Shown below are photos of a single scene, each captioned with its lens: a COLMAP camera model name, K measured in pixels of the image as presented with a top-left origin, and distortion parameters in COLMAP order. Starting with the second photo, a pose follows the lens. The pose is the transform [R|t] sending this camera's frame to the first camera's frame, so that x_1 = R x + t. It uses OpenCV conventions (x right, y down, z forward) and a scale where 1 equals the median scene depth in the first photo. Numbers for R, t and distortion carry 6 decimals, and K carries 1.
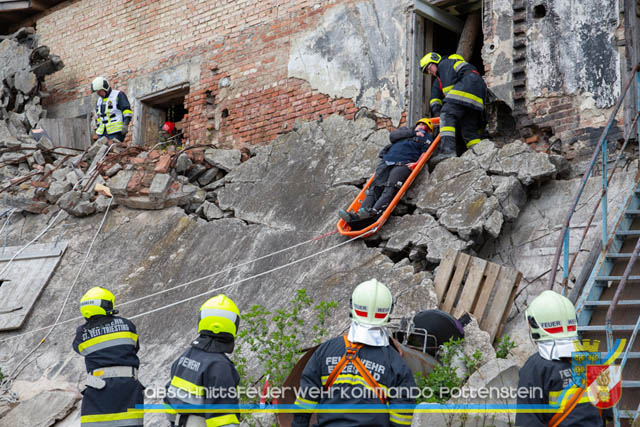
lens RADIAL K [[1112.3, 0, 317.3], [0, 1112.3, 214.0], [0, 0, 1]] dist [0.081486, 0.000000]
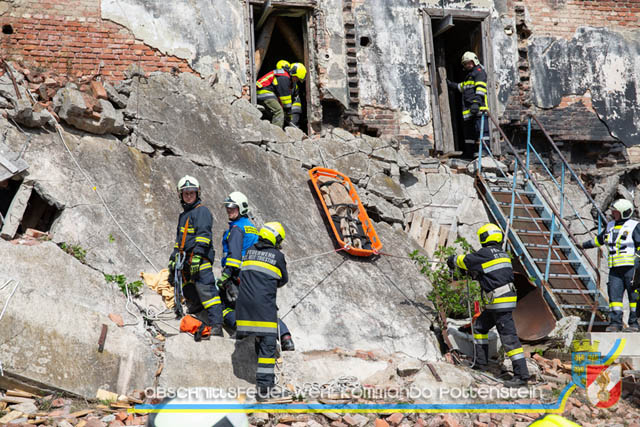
lens RADIAL K [[1267.2, 0, 318.8], [0, 1267.2, 210.2], [0, 0, 1]] dist [0.181340, 0.000000]
pose [[0.466240, 0.096192, 0.879413, -1.176274], [-0.132432, 0.990459, -0.038127, 0.090722], [-0.874690, -0.098686, 0.474530, 0.287444]]
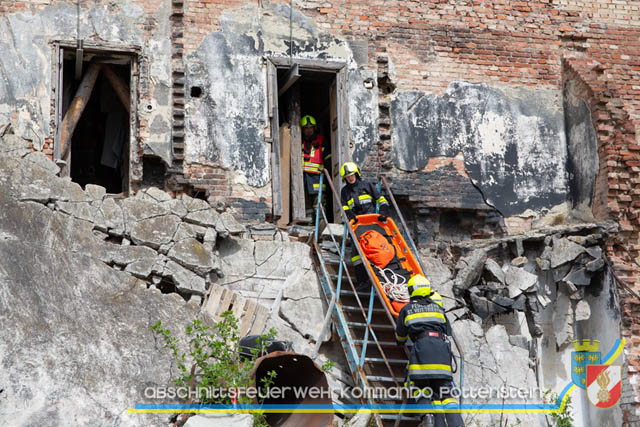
lens RADIAL K [[1267.2, 0, 320.7], [0, 1267.2, 194.6], [0, 0, 1]] dist [0.181340, 0.000000]
pose [[0.520017, 0.176387, 0.835745, -0.864437], [-0.151090, 0.982012, -0.113246, 0.064606], [-0.840687, -0.067383, 0.537313, 0.134742]]
